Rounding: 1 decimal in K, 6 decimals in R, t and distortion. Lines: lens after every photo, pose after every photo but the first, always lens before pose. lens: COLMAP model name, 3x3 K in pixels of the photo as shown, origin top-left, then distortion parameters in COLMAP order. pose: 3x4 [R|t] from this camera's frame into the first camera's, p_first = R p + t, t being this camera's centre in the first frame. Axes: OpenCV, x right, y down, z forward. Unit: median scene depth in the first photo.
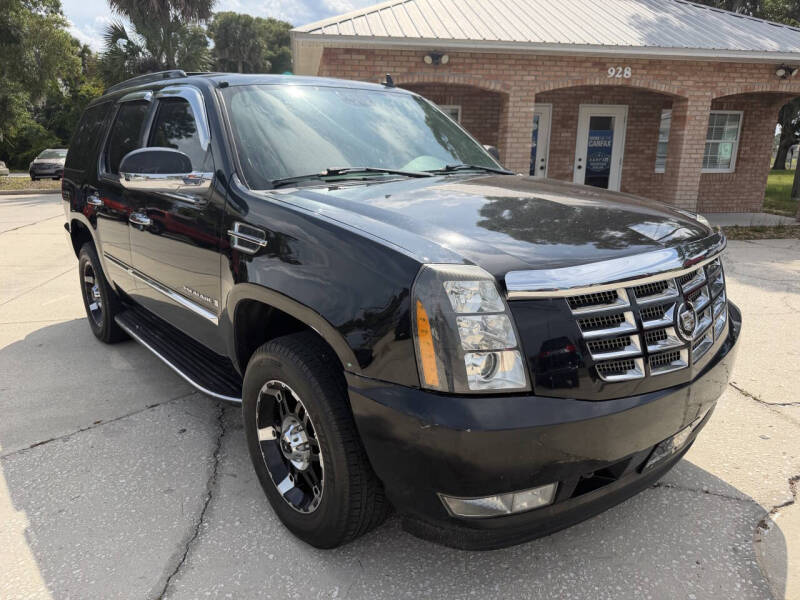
lens RADIAL K [[567.3, 0, 396.0], [0, 567.3, 298.4], [0, 0, 1]] dist [-0.003109, -0.001232]
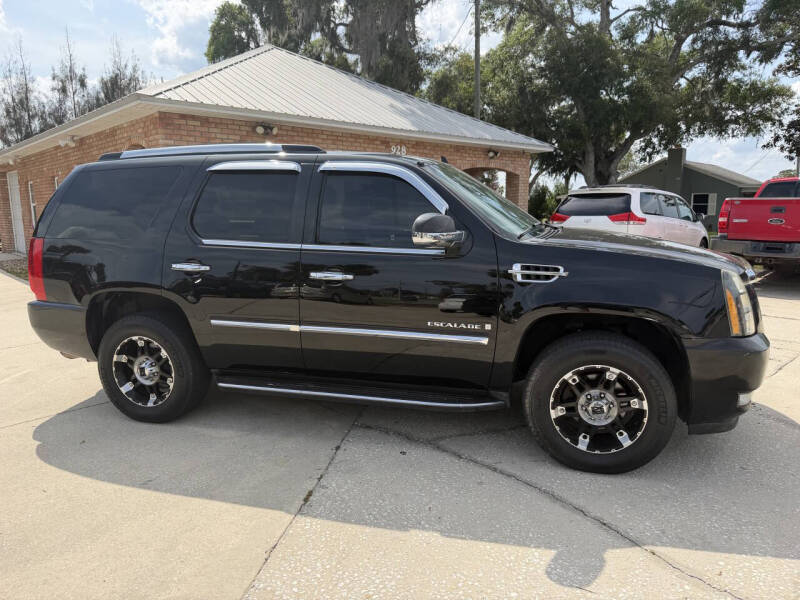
lens RADIAL K [[562.7, 0, 396.1], [0, 562.7, 296.0], [0, 0, 1]] dist [0.035167, -0.048746]
pose [[0.833506, -0.096262, 0.544060, -0.333301], [0.153066, 0.986395, -0.059973, -0.004934], [-0.530885, 0.133264, 0.836900, 0.003805]]
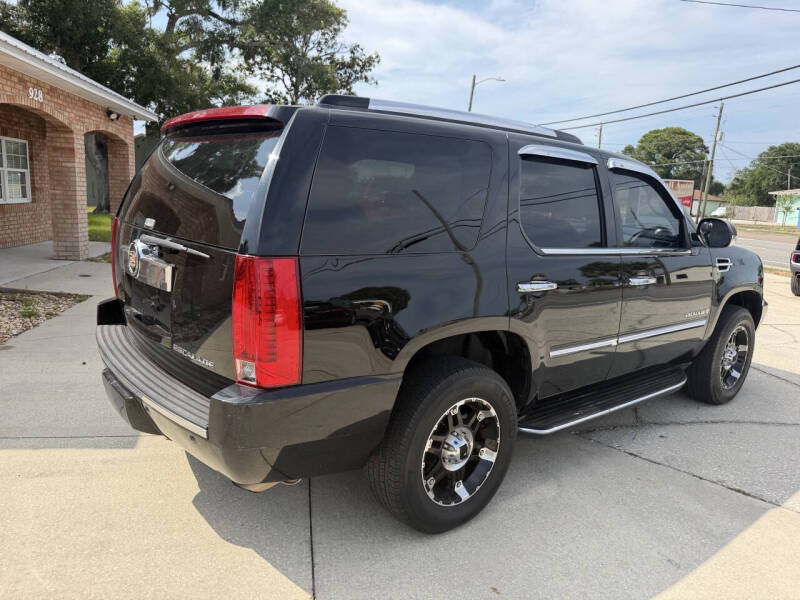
lens RADIAL K [[562.7, 0, 396.1], [0, 562.7, 296.0], [0, 0, 1]] dist [0.035167, -0.048746]
pose [[0.018188, -0.180320, 0.983440, -0.534566], [0.209641, 0.962426, 0.172590, -0.139242], [-0.977609, 0.203030, 0.055308, 0.492863]]
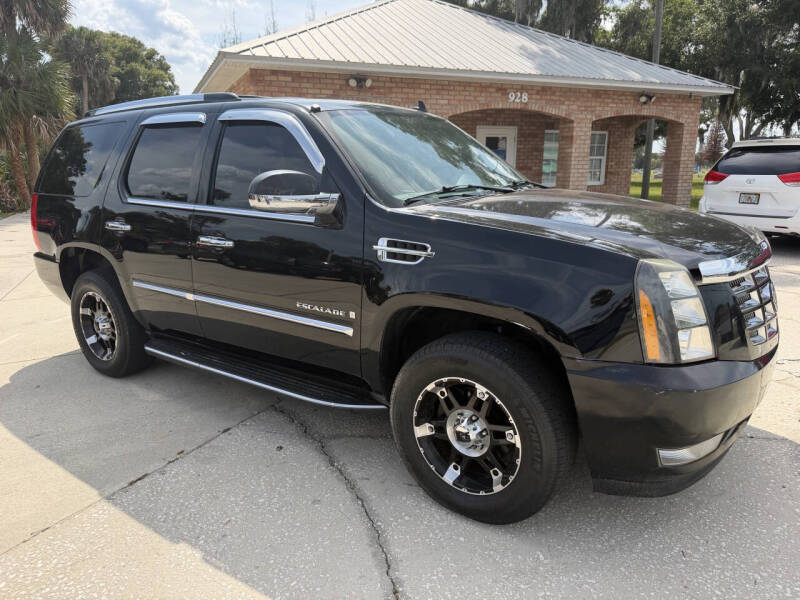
lens RADIAL K [[563.1, 0, 391.5], [0, 563.1, 299.0], [0, 0, 1]] dist [0.035081, -0.052961]
pose [[0.971092, -0.066827, 0.229160, -0.134710], [0.073625, 0.997060, -0.021233, 0.001656], [-0.227067, 0.037491, 0.973157, -0.011258]]
